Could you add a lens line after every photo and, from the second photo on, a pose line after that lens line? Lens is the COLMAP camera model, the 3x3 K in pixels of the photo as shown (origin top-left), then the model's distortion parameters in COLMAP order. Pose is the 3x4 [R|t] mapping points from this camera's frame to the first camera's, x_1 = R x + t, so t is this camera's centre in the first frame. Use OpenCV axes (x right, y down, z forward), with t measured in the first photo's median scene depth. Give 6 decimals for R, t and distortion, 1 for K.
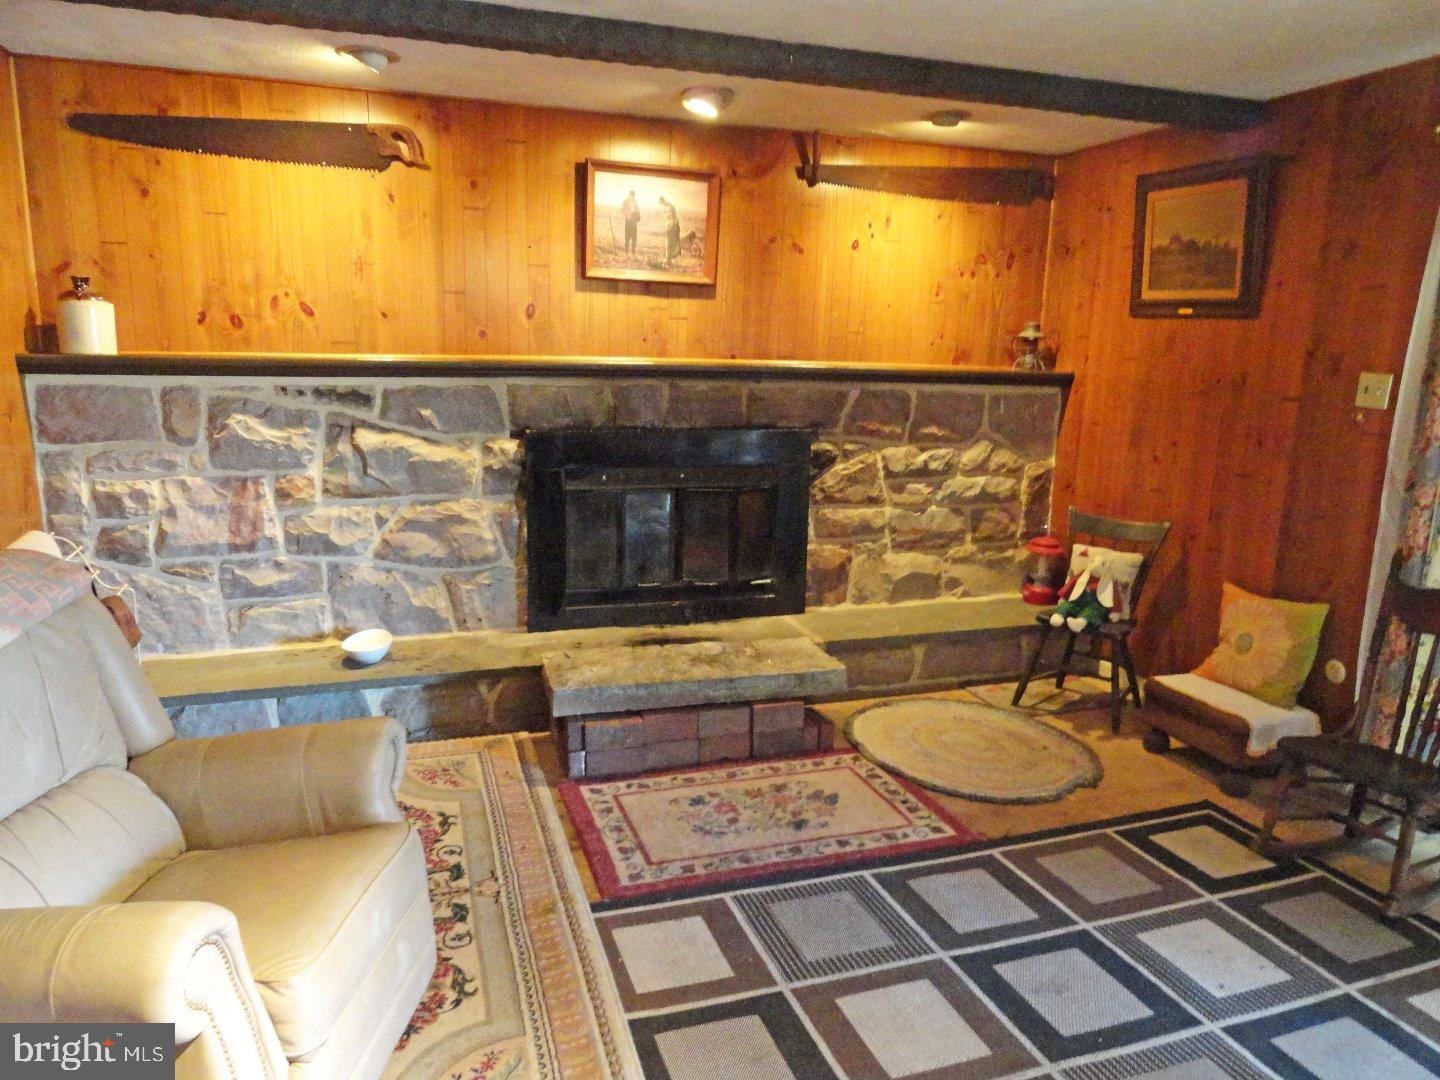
lens RADIAL K [[982.6, 0, 717.0], [0, 982.6, 542.9], [0, 0, 1]] dist [-0.002259, 0.003630]
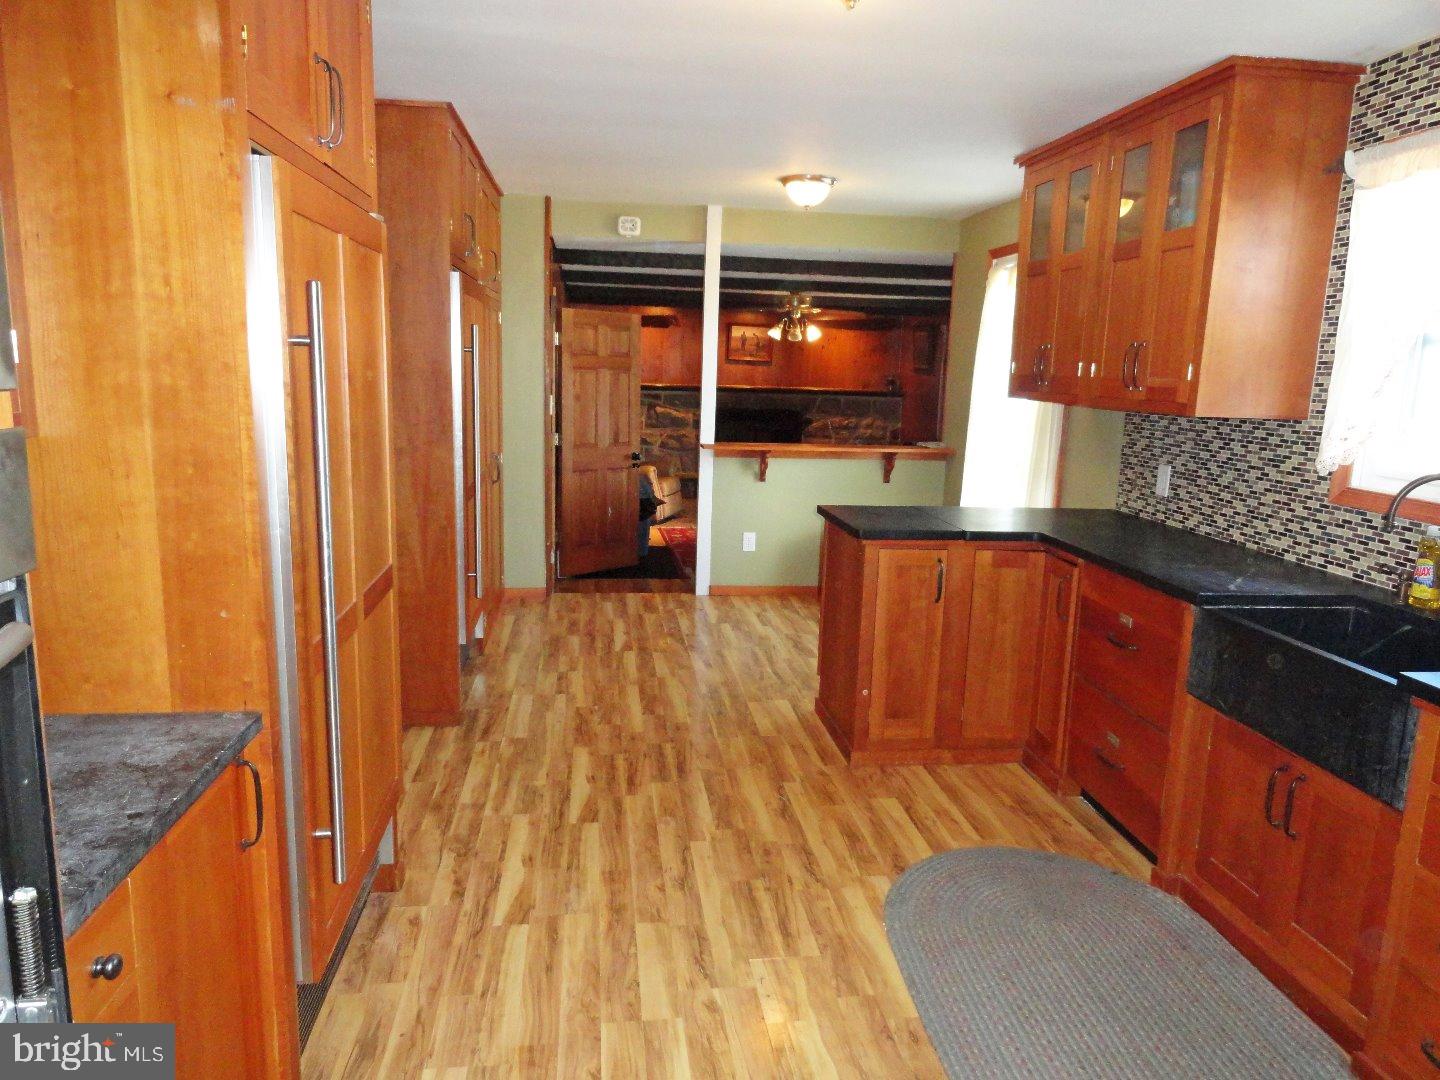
lens RADIAL K [[982.6, 0, 720.0], [0, 982.6, 541.1], [0, 0, 1]] dist [-0.002259, 0.003630]
pose [[0.979585, 0.037910, -0.197426, 0.454828], [-0.043904, 0.998696, -0.026069, 0.366637], [0.196180, 0.034205, 0.979971, -1.933569]]
